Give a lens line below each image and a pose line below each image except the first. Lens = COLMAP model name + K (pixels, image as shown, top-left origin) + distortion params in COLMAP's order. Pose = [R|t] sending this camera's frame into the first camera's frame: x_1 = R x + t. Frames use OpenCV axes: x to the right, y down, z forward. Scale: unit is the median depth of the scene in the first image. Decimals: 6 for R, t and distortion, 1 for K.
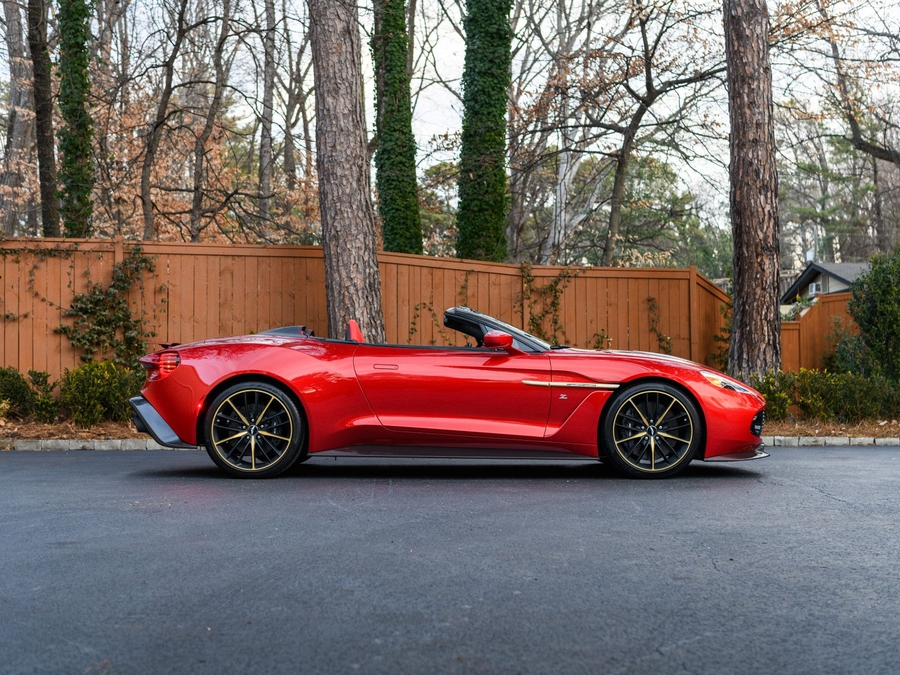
lens RADIAL K [[1153.3, 0, 452.3], [0, 1153.3, 340.4], [0, 0, 1]] dist [0.005671, -0.005277]
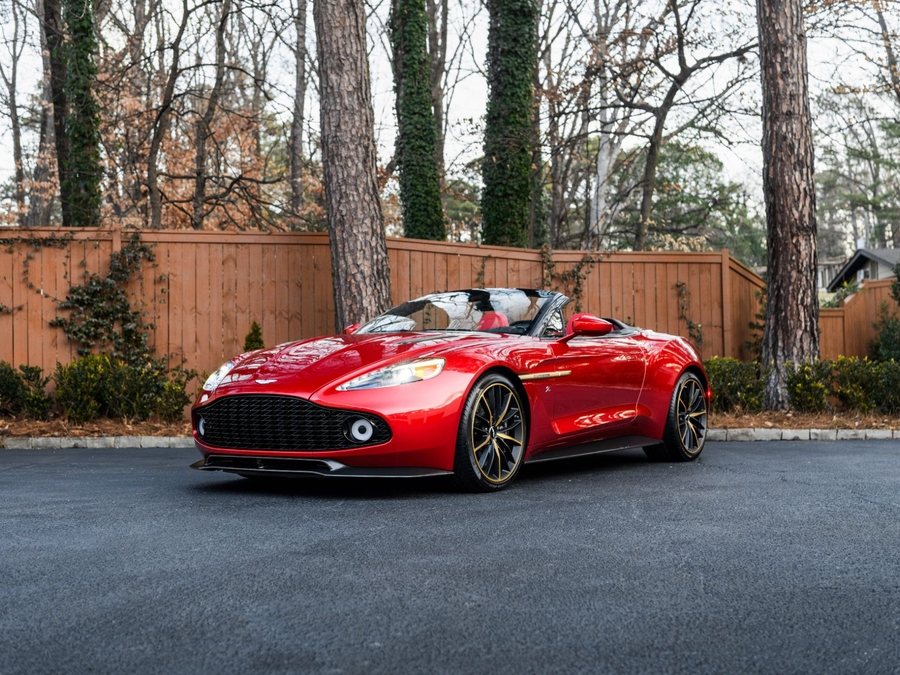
lens RADIAL K [[1153.3, 0, 452.3], [0, 1153.3, 340.4], [0, 0, 1]] dist [0.005671, -0.005277]
pose [[0.999069, -0.009302, -0.042125, 0.027379], [0.009503, 0.999944, 0.004580, 0.004063], [0.042080, -0.004976, 0.999102, 0.053299]]
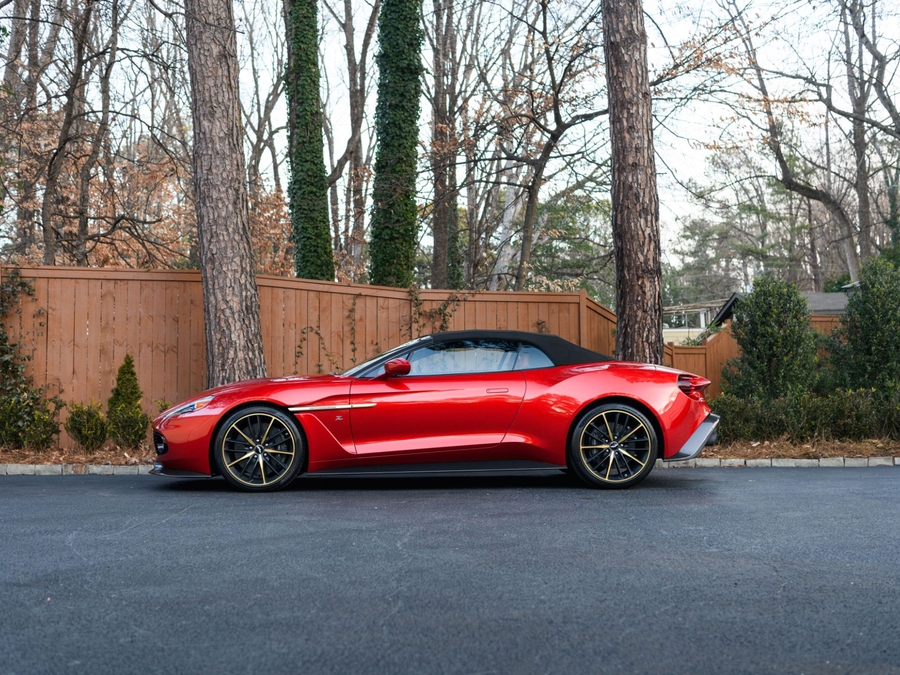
lens RADIAL K [[1059.9, 0, 446.4], [0, 1059.9, 343.8], [0, 0, 1]] dist [-0.001440, -0.018789]
pose [[0.999937, -0.003333, 0.010732, 0.086428], [0.003594, 0.999697, -0.024332, 0.005663], [-0.010648, 0.024369, 0.999646, 0.077587]]
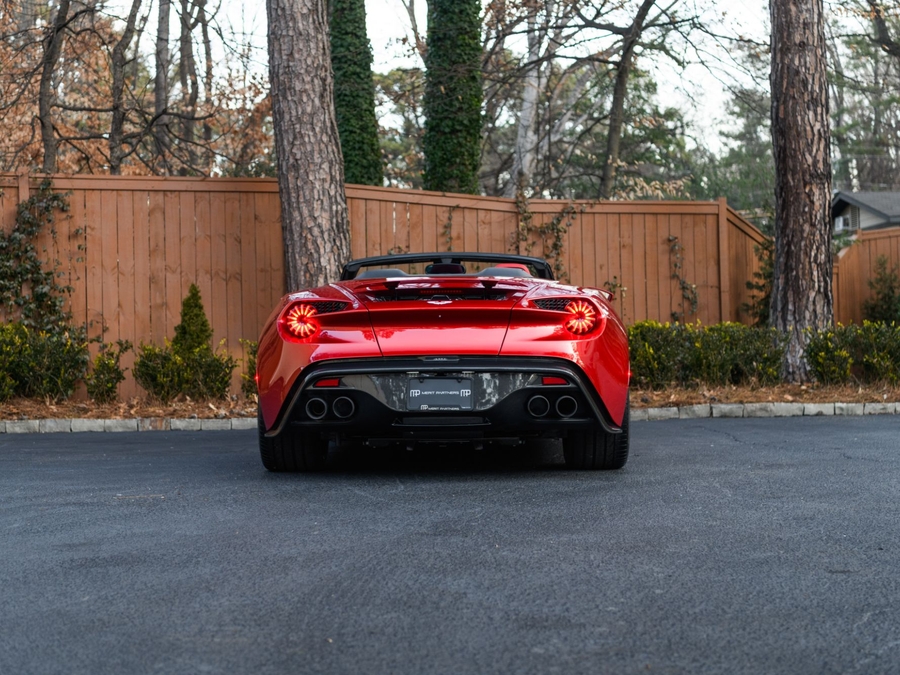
lens RADIAL K [[1422.4, 0, 434.0], [0, 1422.4, 335.4], [0, 0, 1]] dist [0.016795, -0.016535]
pose [[0.999113, -0.013642, 0.039826, -0.042052], [0.012413, 0.999444, 0.030936, -0.000706], [-0.040226, -0.030414, 0.998728, -0.007424]]
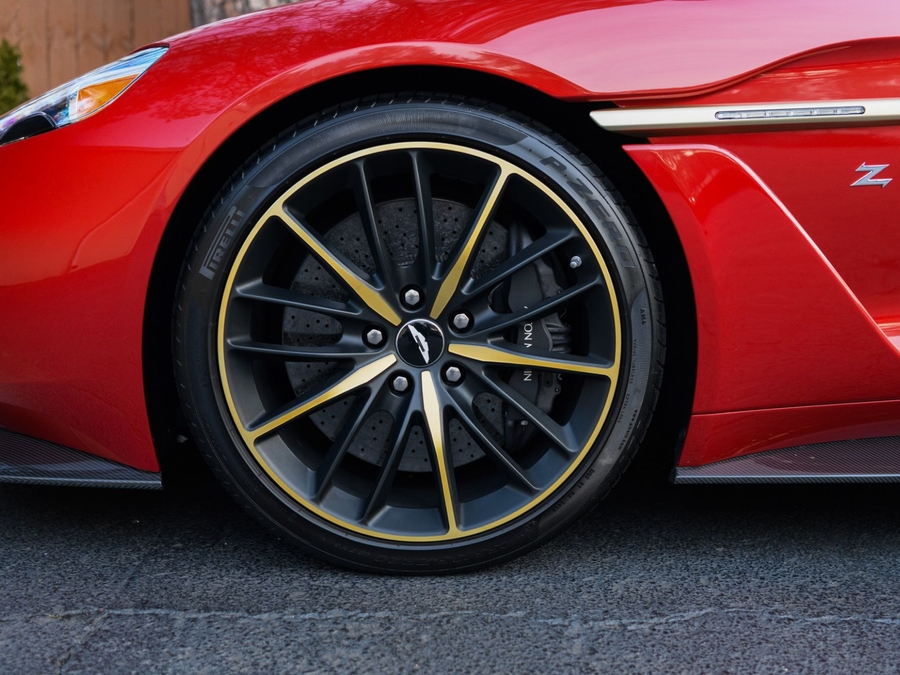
lens RADIAL K [[1059.9, 0, 446.4], [0, 1059.9, 343.8], [0, 0, 1]] dist [-0.001440, -0.018789]
pose [[0.999904, 0.009228, -0.010365, -0.010052], [-0.007362, 0.985848, 0.167478, 0.032301], [0.011764, -0.167385, 0.985821, 0.575065]]
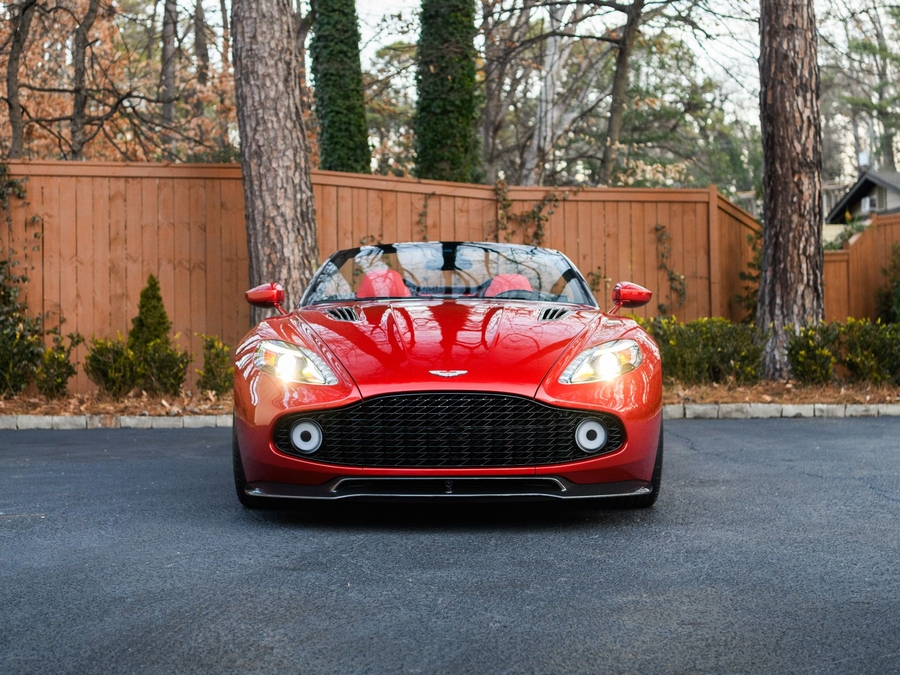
lens RADIAL K [[1464.9, 0, 446.9], [0, 1464.9, 305.6], [0, 0, 1]] dist [0.007916, 0.049080]
pose [[0.999707, -0.007086, 0.023130, 0.003318], [0.006446, 0.999597, 0.027634, -0.012379], [-0.023317, -0.027477, 0.999350, 0.001057]]
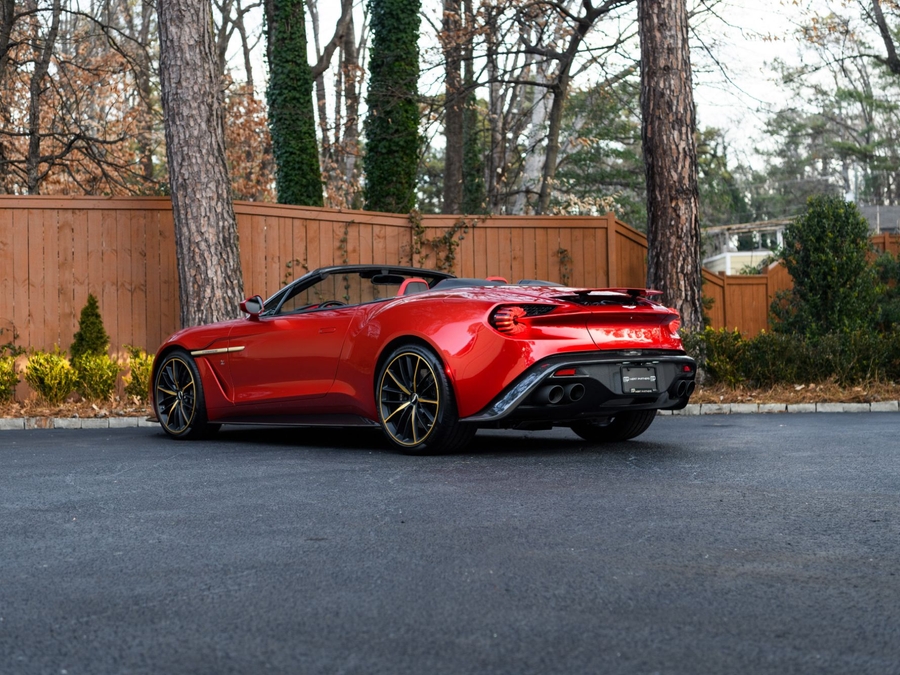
lens RADIAL K [[1364.2, 0, 450.0], [0, 1364.2, 337.5], [0, 0, 1]] dist [0.007635, -0.013735]
pose [[0.999877, -0.015332, -0.003282, 0.097436], [0.015405, 0.999607, 0.023441, 0.004320], [0.002921, -0.023488, 0.999720, -0.039853]]
